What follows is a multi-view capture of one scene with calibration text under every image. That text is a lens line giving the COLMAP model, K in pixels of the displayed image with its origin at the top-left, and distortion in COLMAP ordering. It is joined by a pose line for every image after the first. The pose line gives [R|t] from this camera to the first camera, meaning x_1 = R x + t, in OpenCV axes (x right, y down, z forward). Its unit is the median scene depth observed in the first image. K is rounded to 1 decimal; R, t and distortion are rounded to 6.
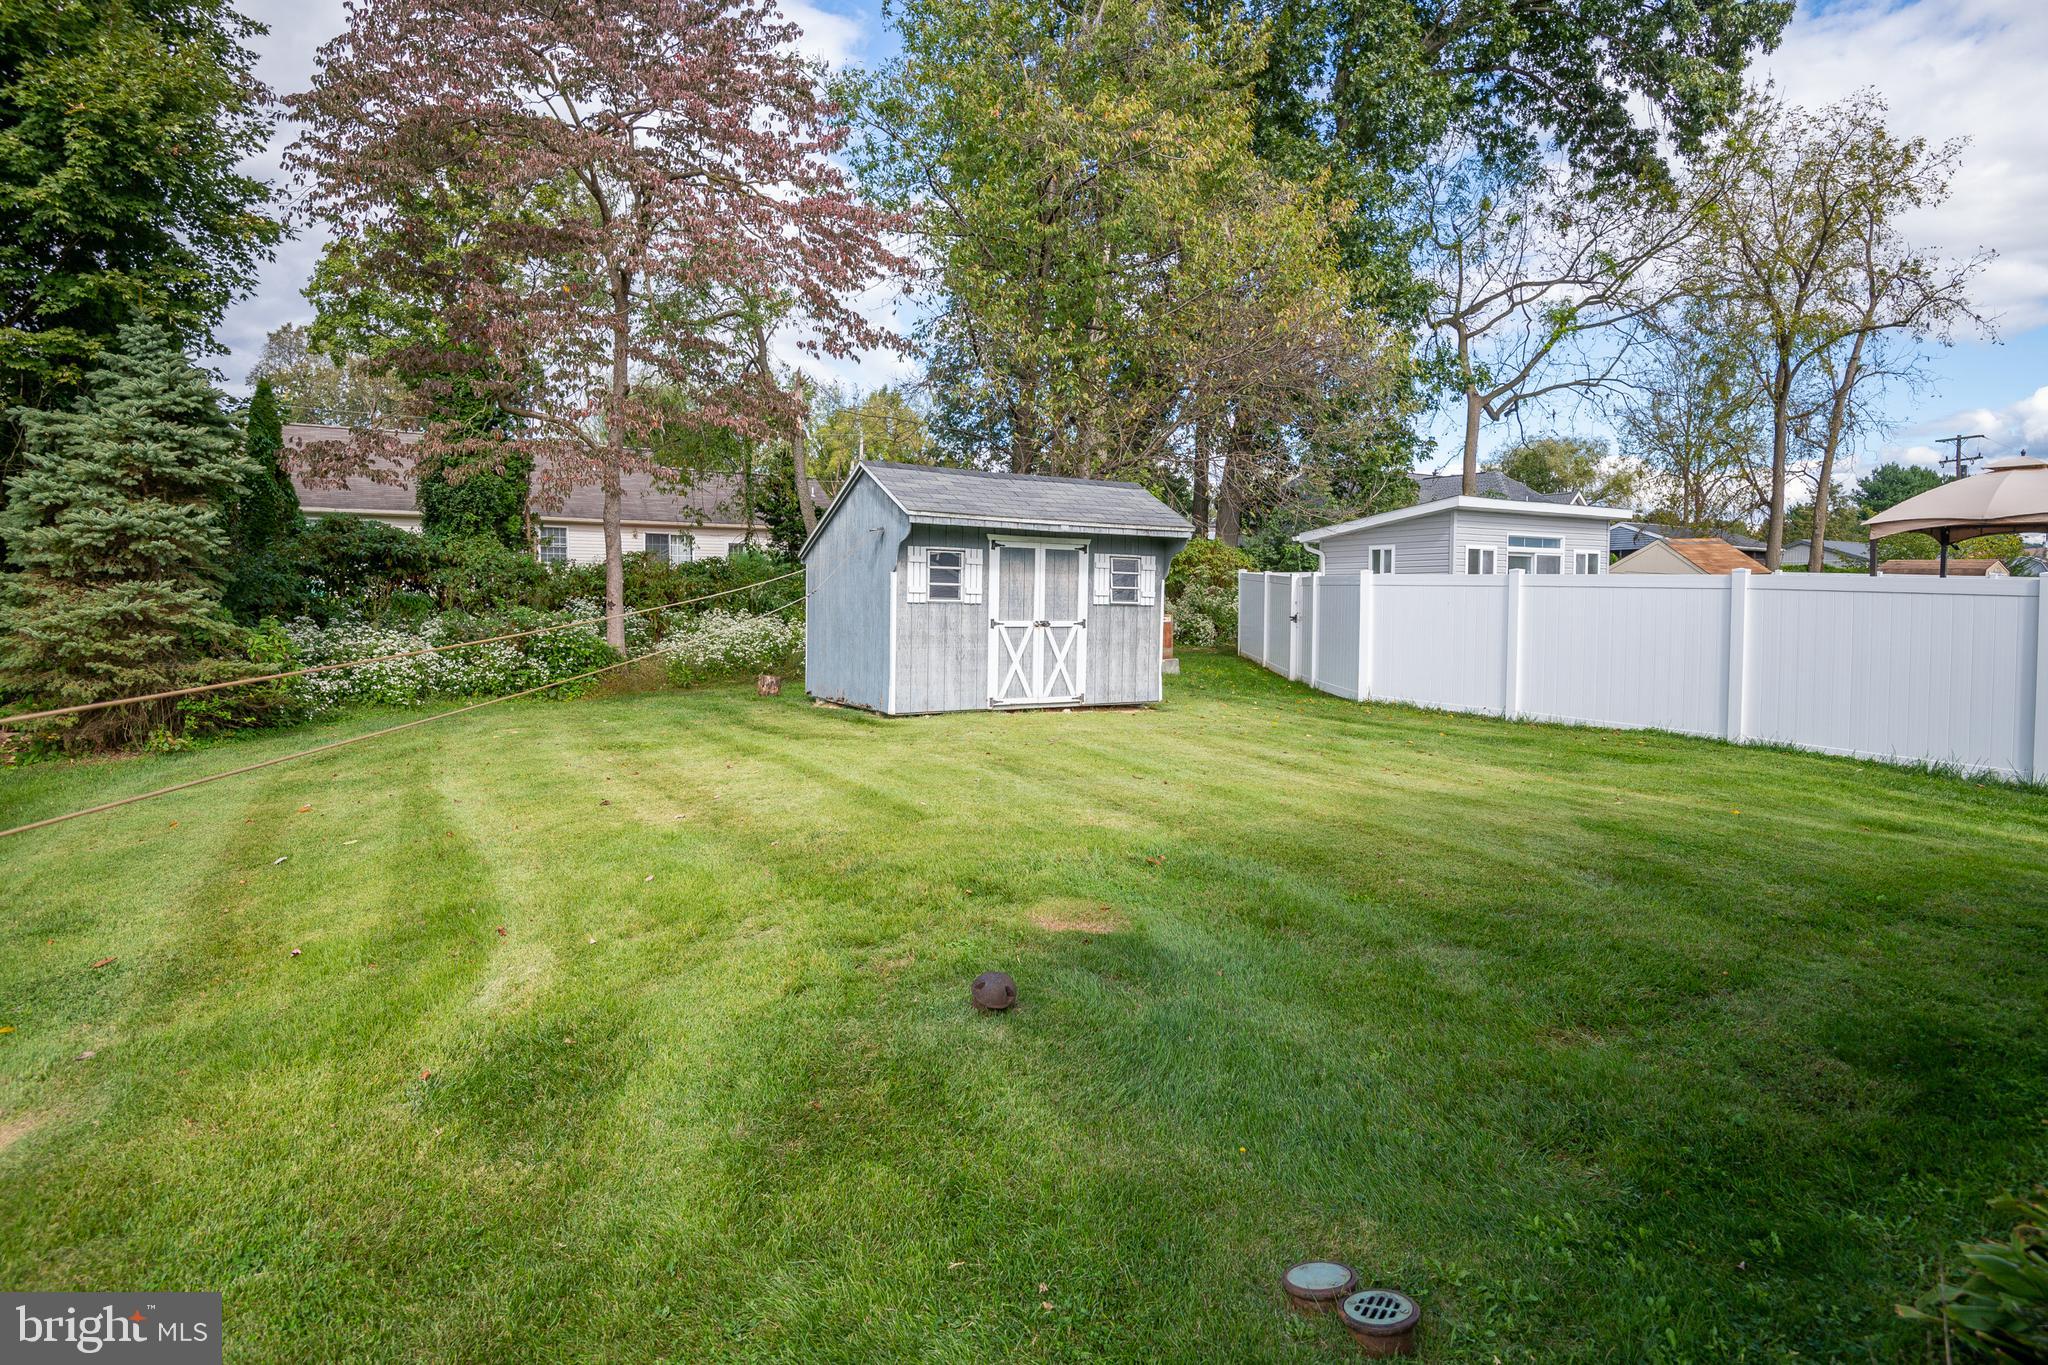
lens RADIAL K [[1060.6, 0, 1002.3], [0, 1060.6, 647.2], [0, 0, 1]] dist [-0.013334, -0.012218]
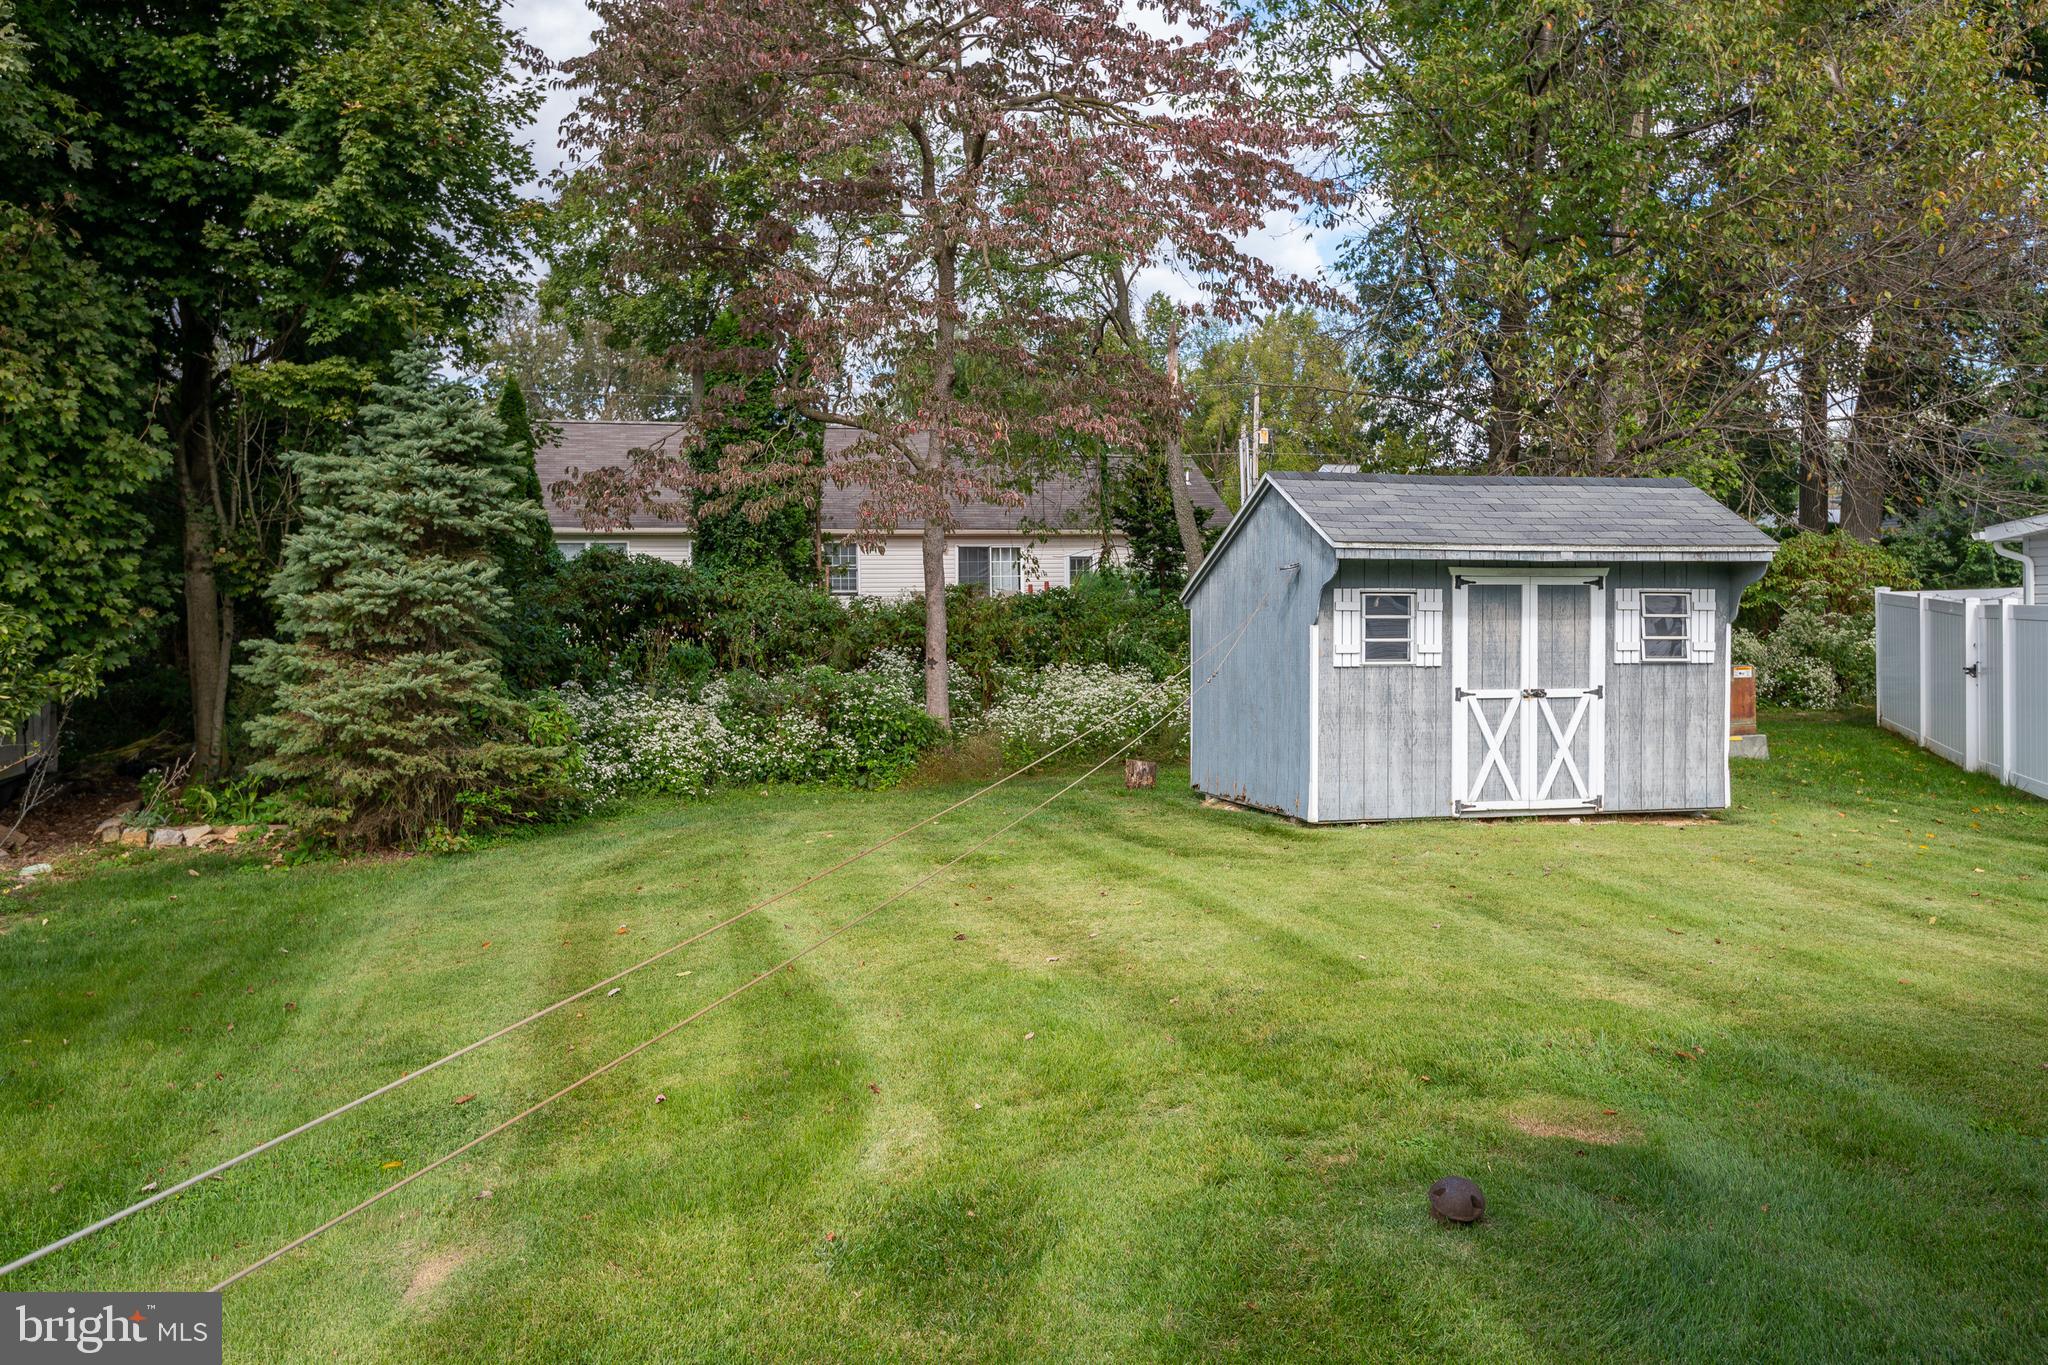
lens RADIAL K [[1610.4, 0, 993.6], [0, 1610.4, 642.9], [0, 0, 1]] dist [0.050932, -0.057306]
pose [[0.957467, -0.010824, -0.288341, 0.006180], [0.002399, 0.999560, -0.029559, -0.030000], [0.288534, 0.027610, 0.957071, -0.131936]]
